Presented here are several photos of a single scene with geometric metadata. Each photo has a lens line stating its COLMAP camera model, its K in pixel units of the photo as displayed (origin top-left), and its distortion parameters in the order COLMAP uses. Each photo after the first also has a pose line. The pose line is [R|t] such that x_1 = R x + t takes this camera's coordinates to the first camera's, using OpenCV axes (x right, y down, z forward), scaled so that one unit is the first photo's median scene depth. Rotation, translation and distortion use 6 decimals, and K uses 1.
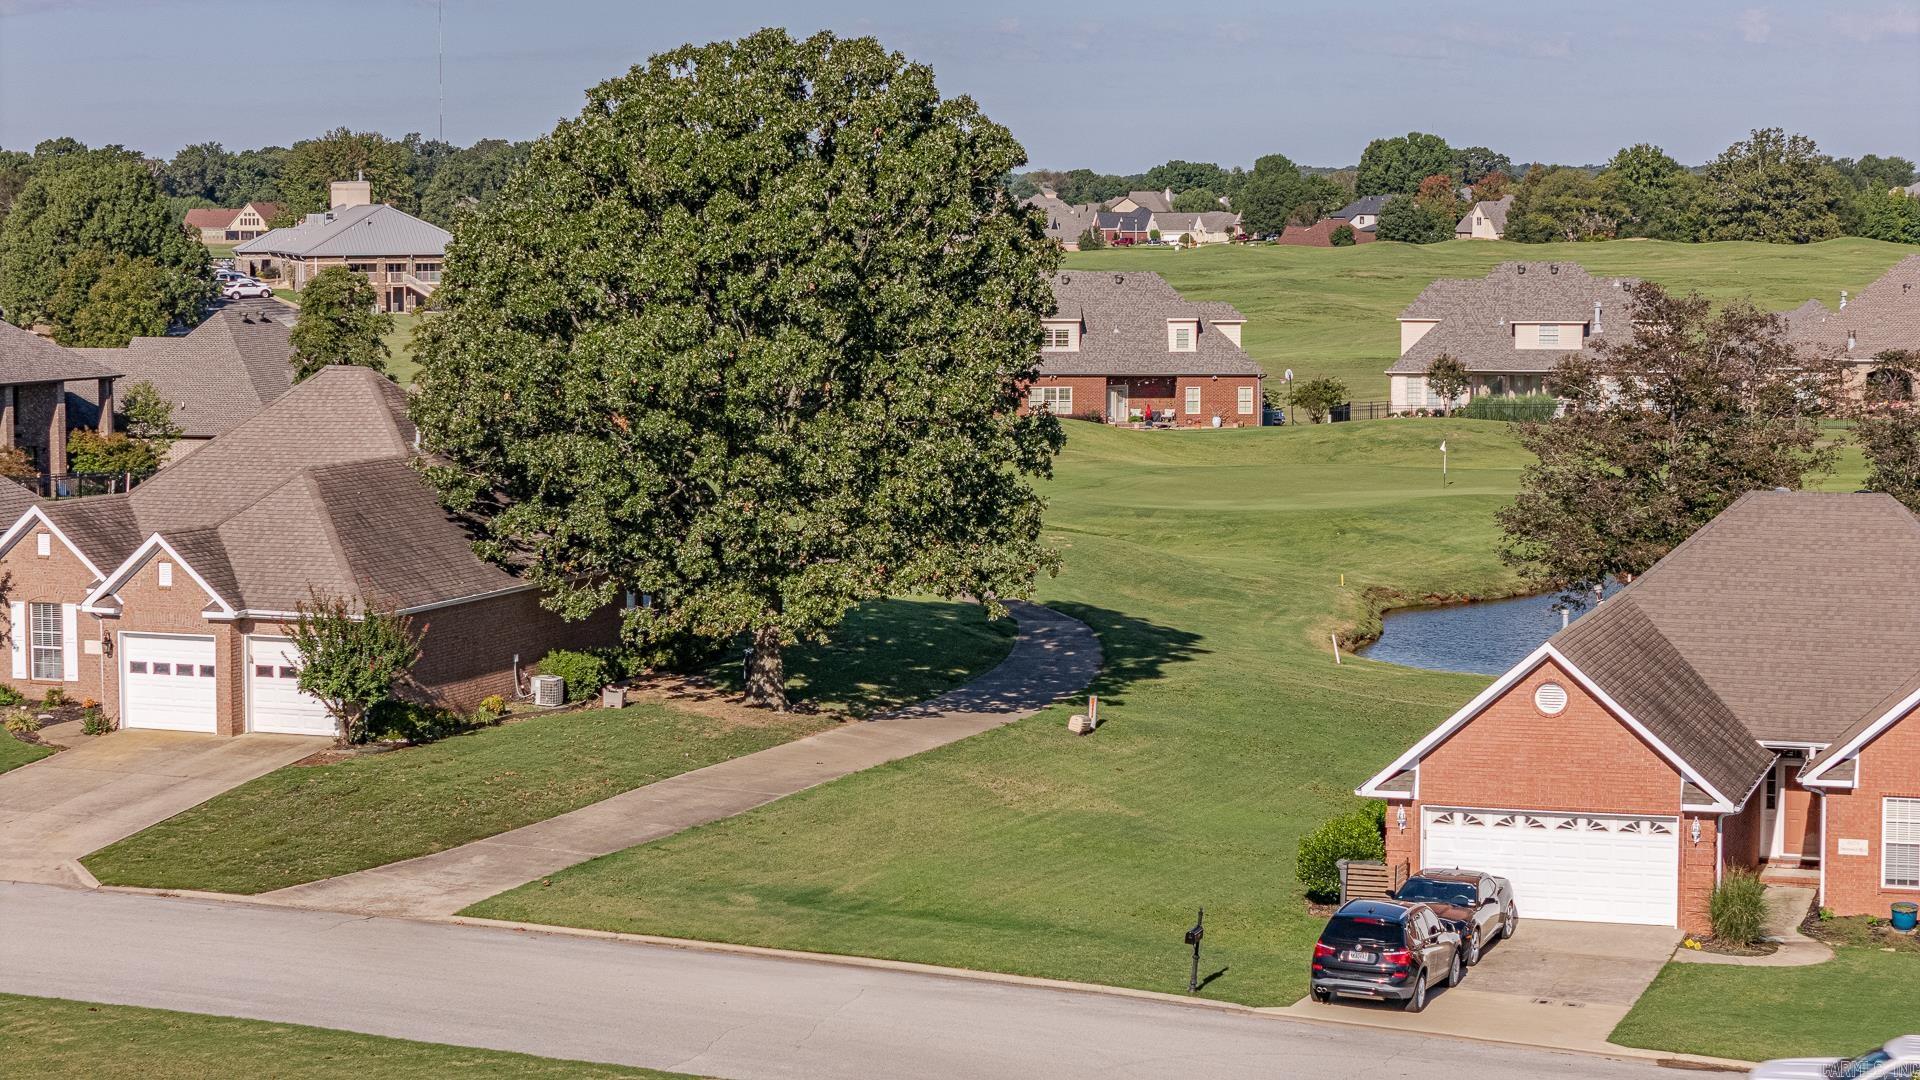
lens RADIAL K [[3816.0, 0, 963.8], [0, 3816.0, 536.9], [0, 0, 1]] dist [-0.135549, 0.000000]
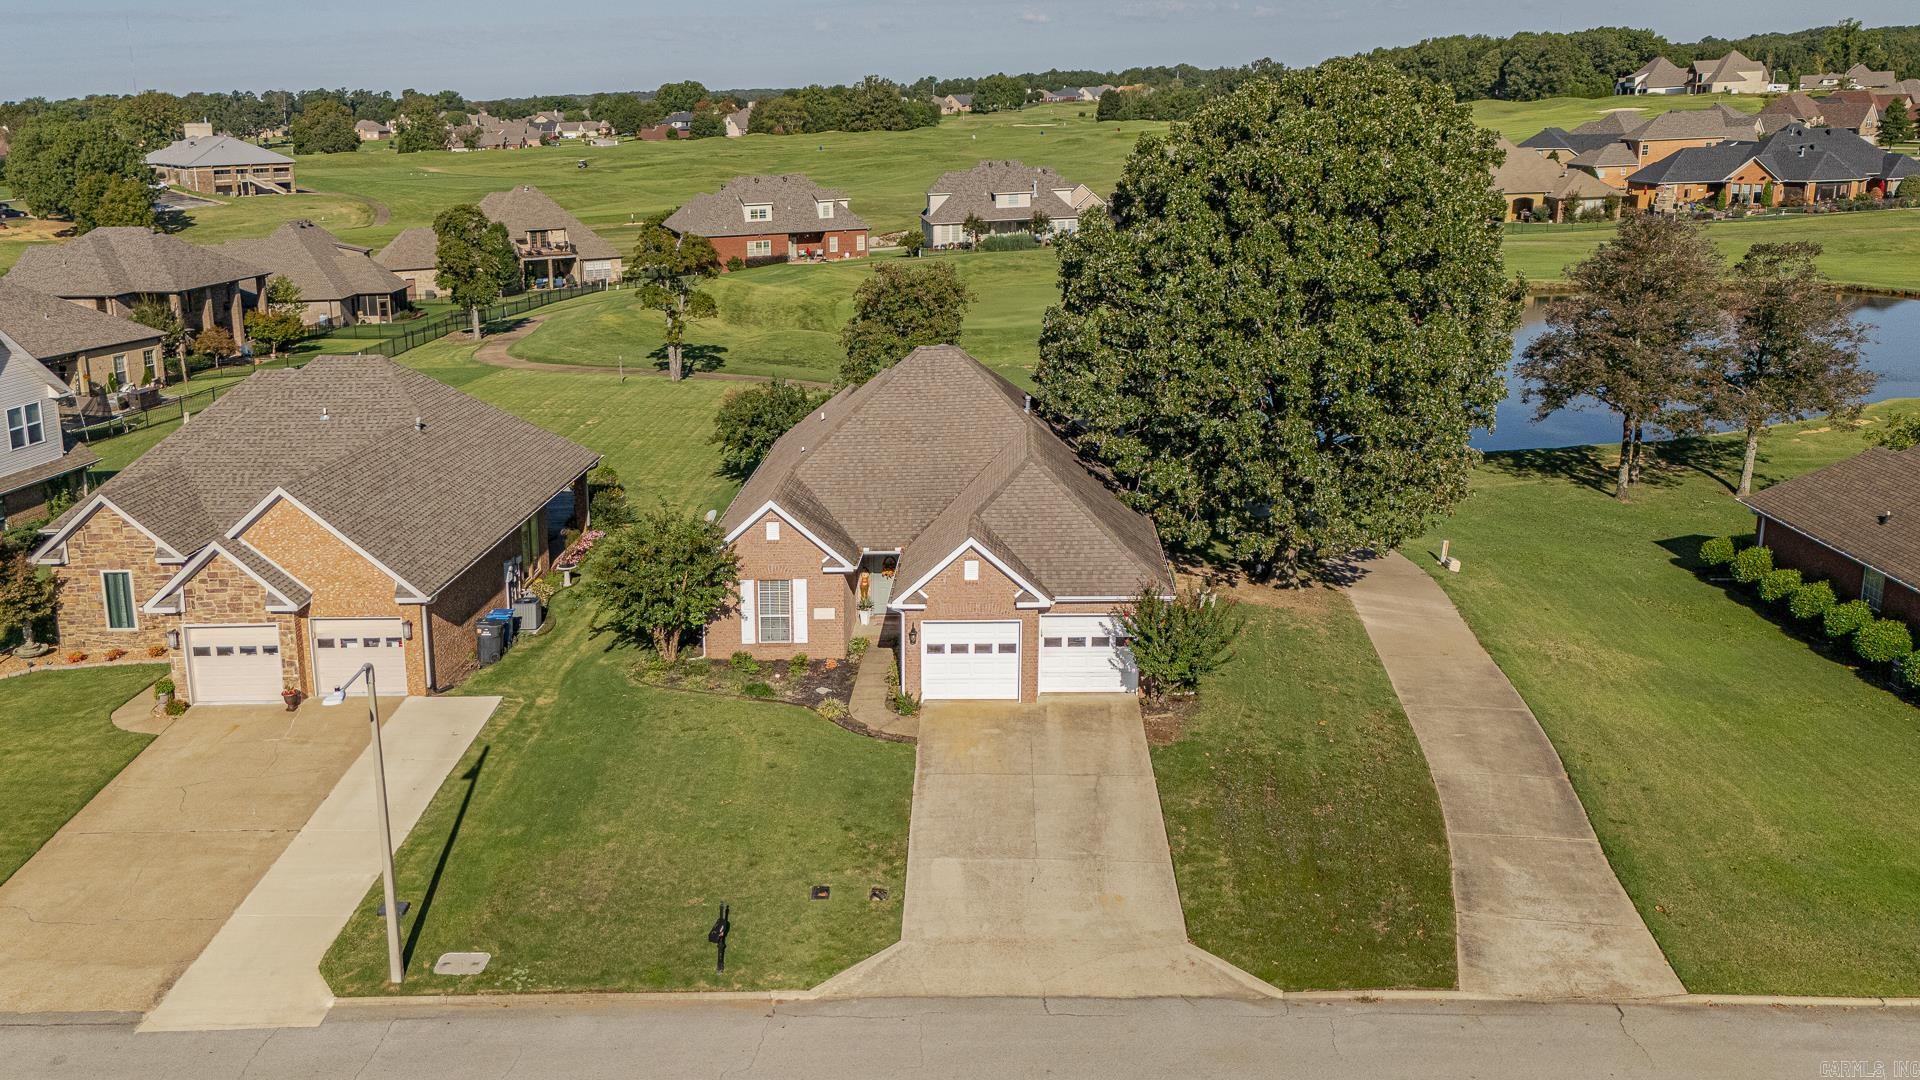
lens RADIAL K [[1640.9, 0, 927.3], [0, 1640.9, 479.4], [0, 0, 1]] dist [0.080461, -0.088305]
pose [[0.953160, -0.094973, 0.287170, -0.143057], [0.055748, 0.988321, 0.141821, -0.034590], [-0.297286, -0.119169, 0.947322, 0.215276]]
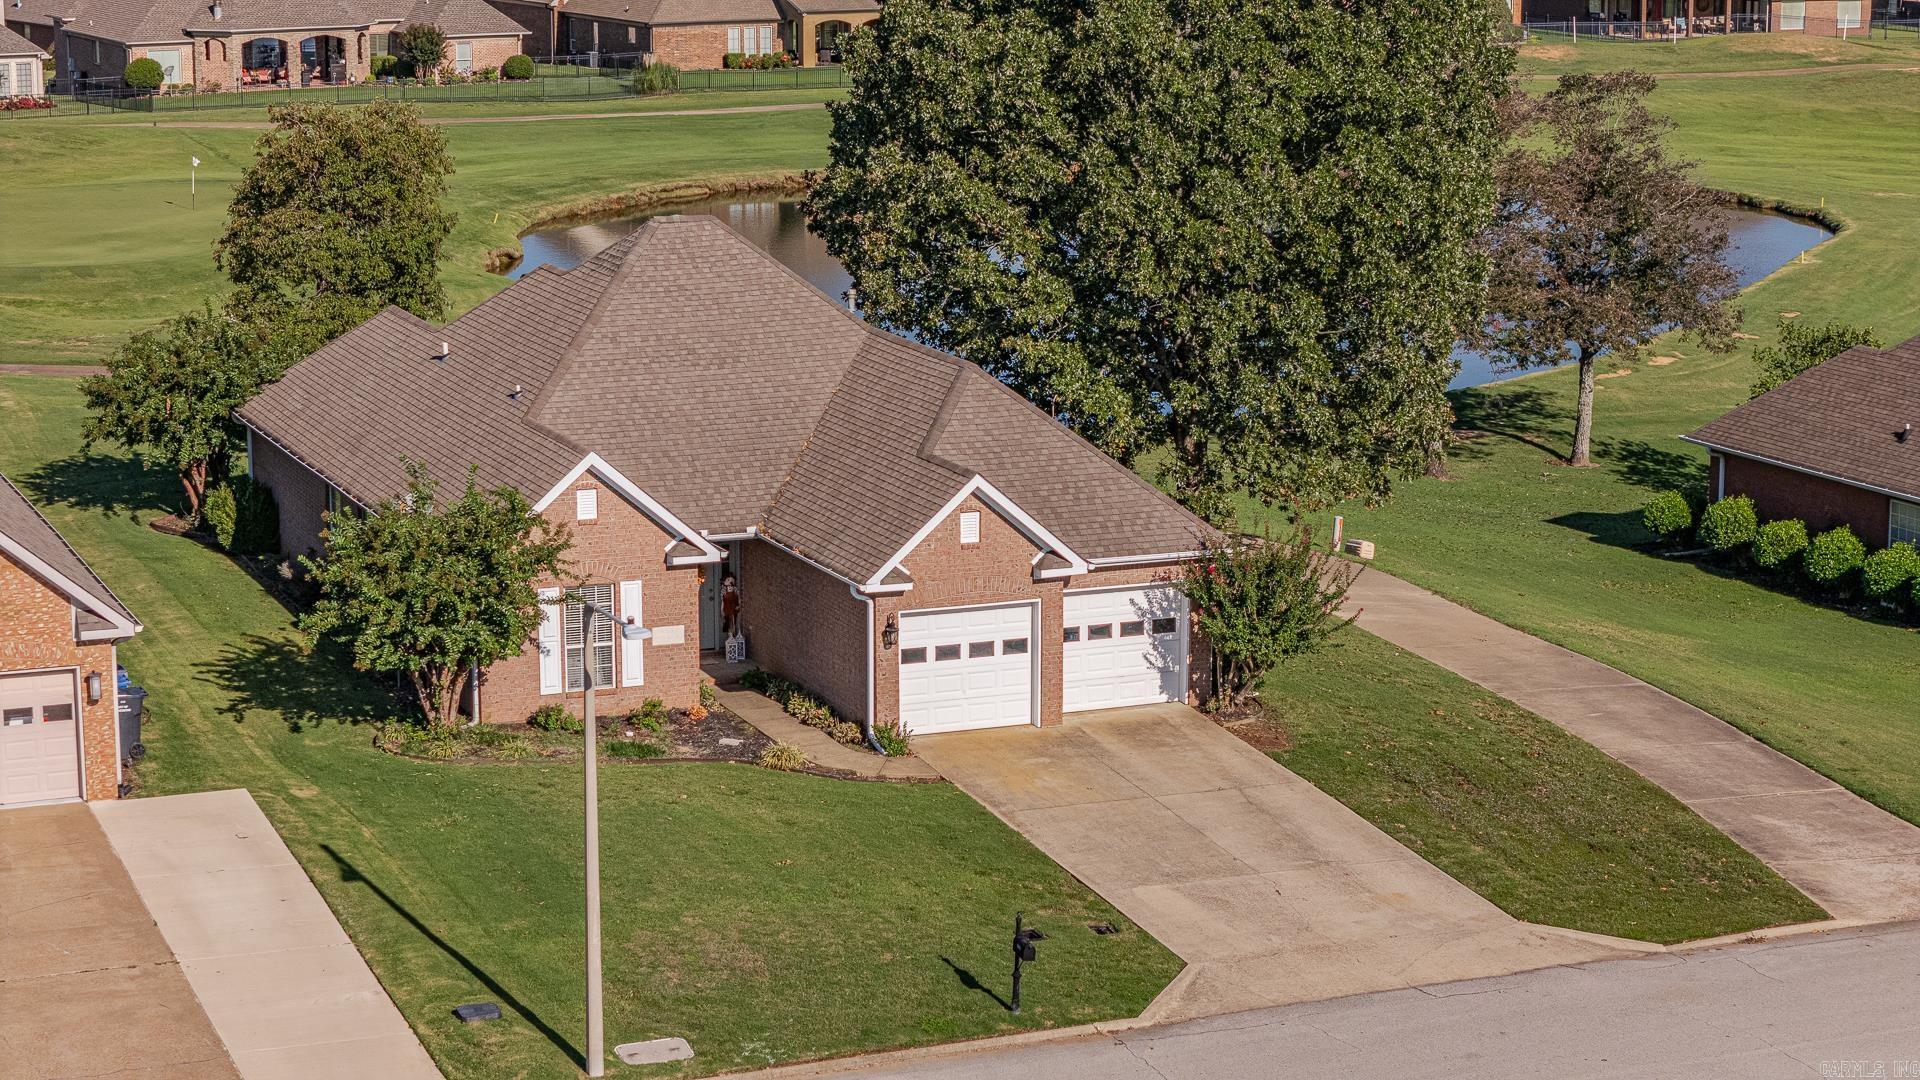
lens RADIAL K [[3816.0, 0, 974.7], [0, 3816.0, 528.3], [0, 0, 1]] dist [-0.135549, 0.000000]
pose [[0.724436, -0.131980, 0.676590, -0.285661], [0.059809, 0.989833, 0.129045, -0.034605], [-0.686742, -0.053019, 0.724965, 0.179612]]
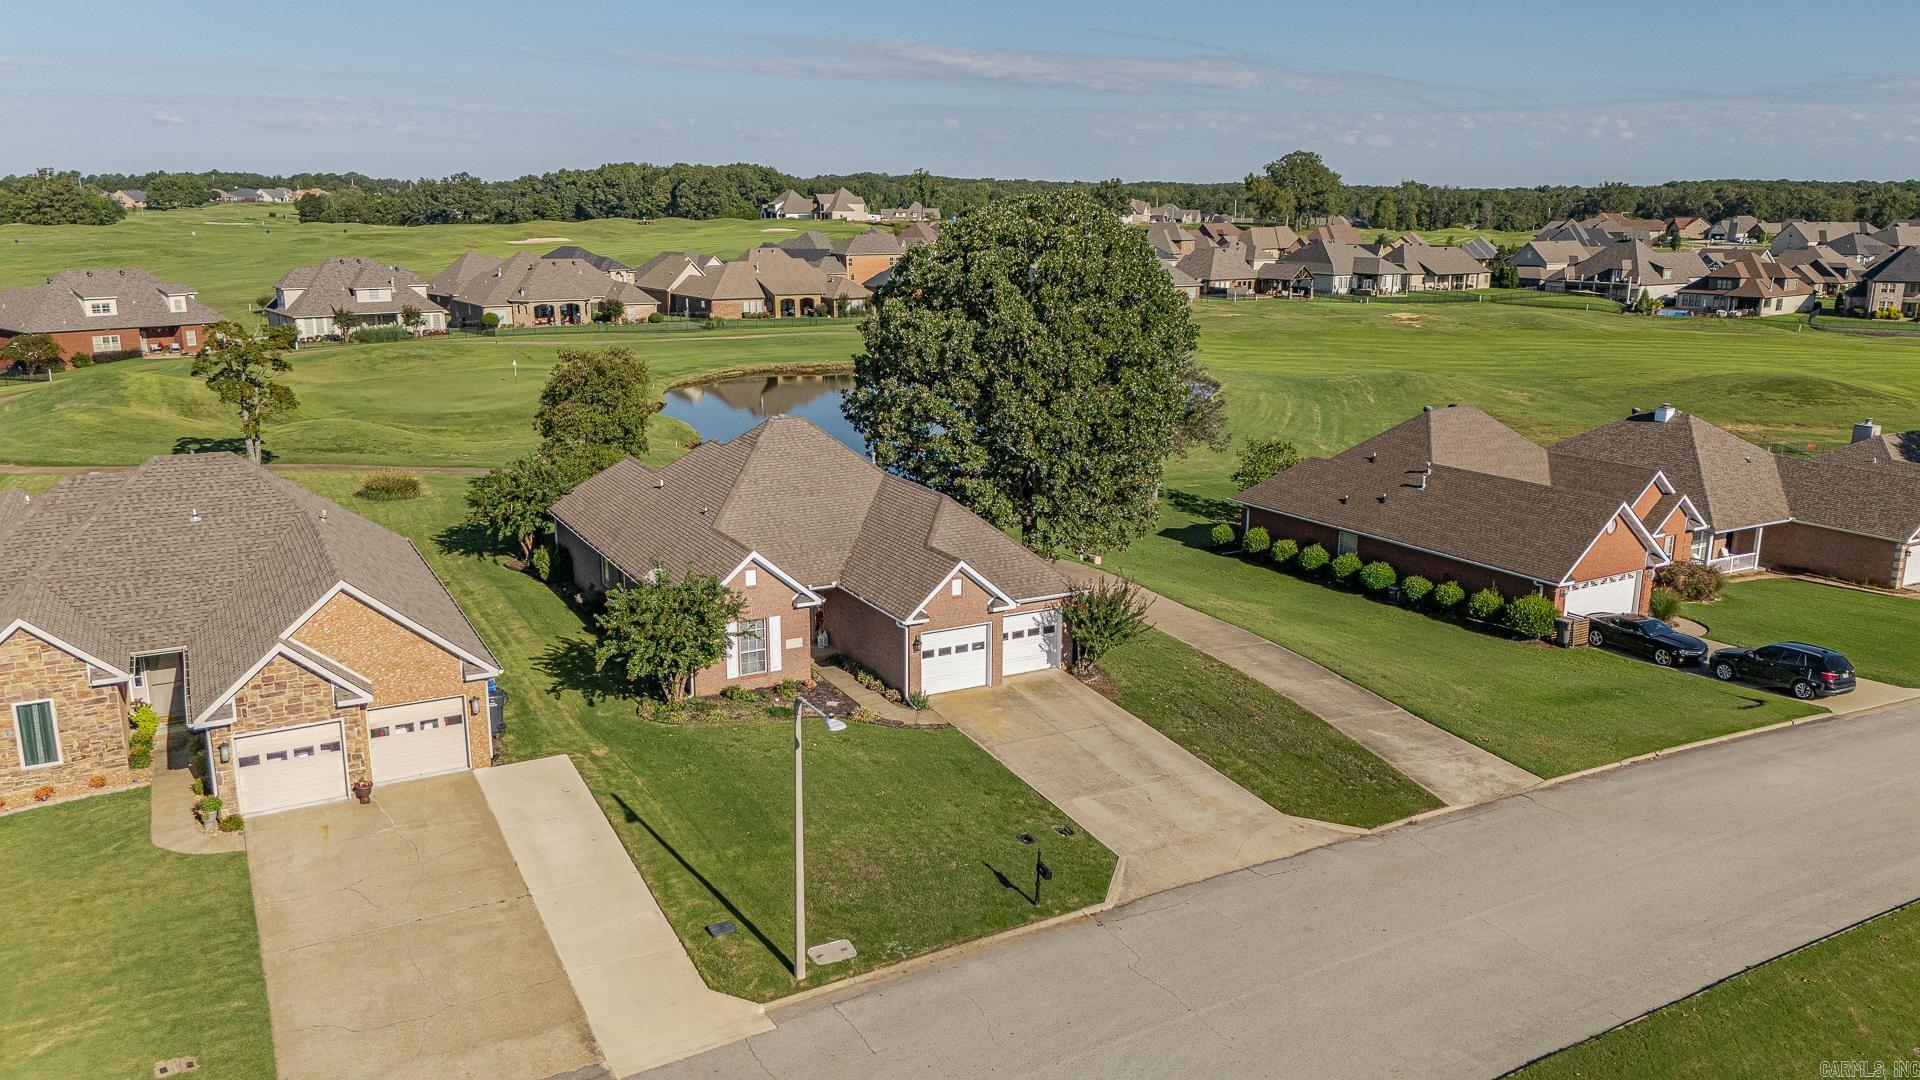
lens RADIAL K [[1402.8, 0, 965.3], [0, 1402.8, 531.7], [0, 0, 1]] dist [0.073802, -0.071248]
pose [[0.647460, -0.169537, 0.743002, -0.236370], [0.061404, 0.983377, 0.170877, -0.039812], [-0.759622, -0.065013, 0.647108, 0.261199]]
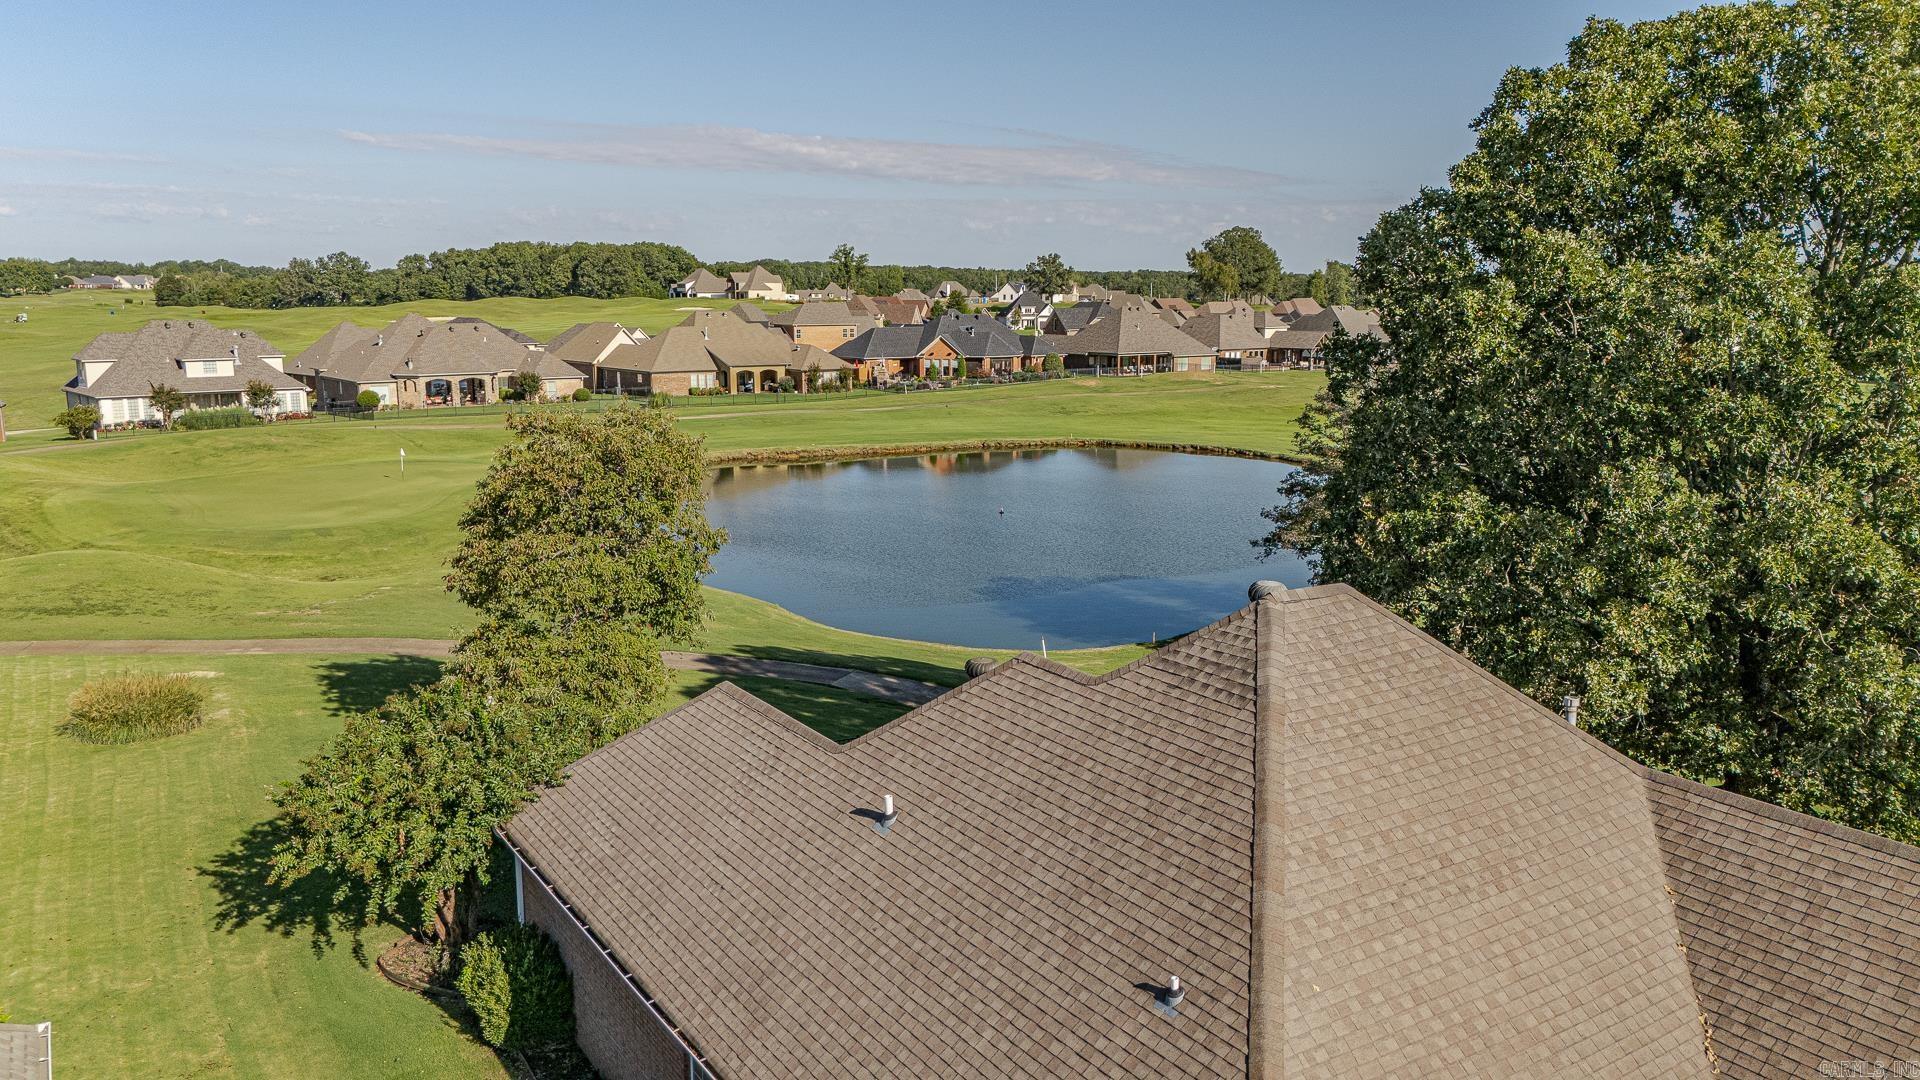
lens RADIAL K [[1402.8, 0, 963.9], [0, 1402.8, 537.7], [0, 0, 1]] dist [0.073802, -0.071248]
pose [[0.589191, -0.137634, 0.796185, -0.142979], [0.070049, 0.990376, 0.119366, -0.032982], [-0.804952, -0.014557, 0.593162, 0.413711]]
